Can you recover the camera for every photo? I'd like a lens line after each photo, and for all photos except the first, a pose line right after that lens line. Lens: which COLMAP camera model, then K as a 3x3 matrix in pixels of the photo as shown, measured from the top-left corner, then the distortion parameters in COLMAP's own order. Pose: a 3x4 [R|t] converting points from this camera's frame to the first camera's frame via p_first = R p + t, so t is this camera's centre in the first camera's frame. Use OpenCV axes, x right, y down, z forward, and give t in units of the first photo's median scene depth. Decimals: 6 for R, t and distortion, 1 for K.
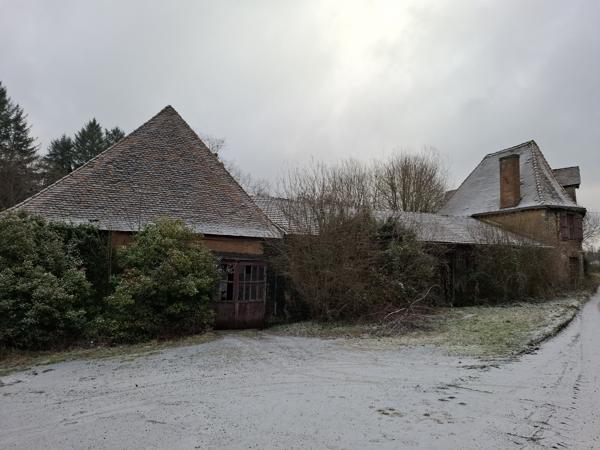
lens RADIAL K [[405.3, 0, 300.0], [0, 405.3, 225.0], [0, 0, 1]] dist [0.006215, 0.000090]
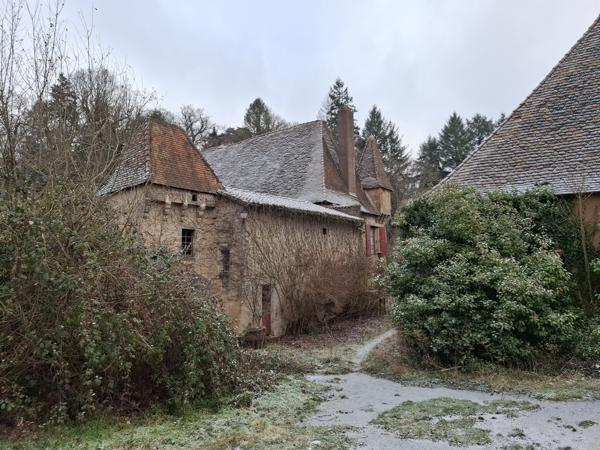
lens RADIAL K [[405.3, 0, 300.0], [0, 405.3, 225.0], [0, 0, 1]] dist [0.006215, 0.000090]
pose [[0.658669, -0.105642, -0.744980, -0.254927], [0.117969, 0.992349, -0.036419, 0.033948], [0.743128, -0.063896, 0.666092, 0.203286]]
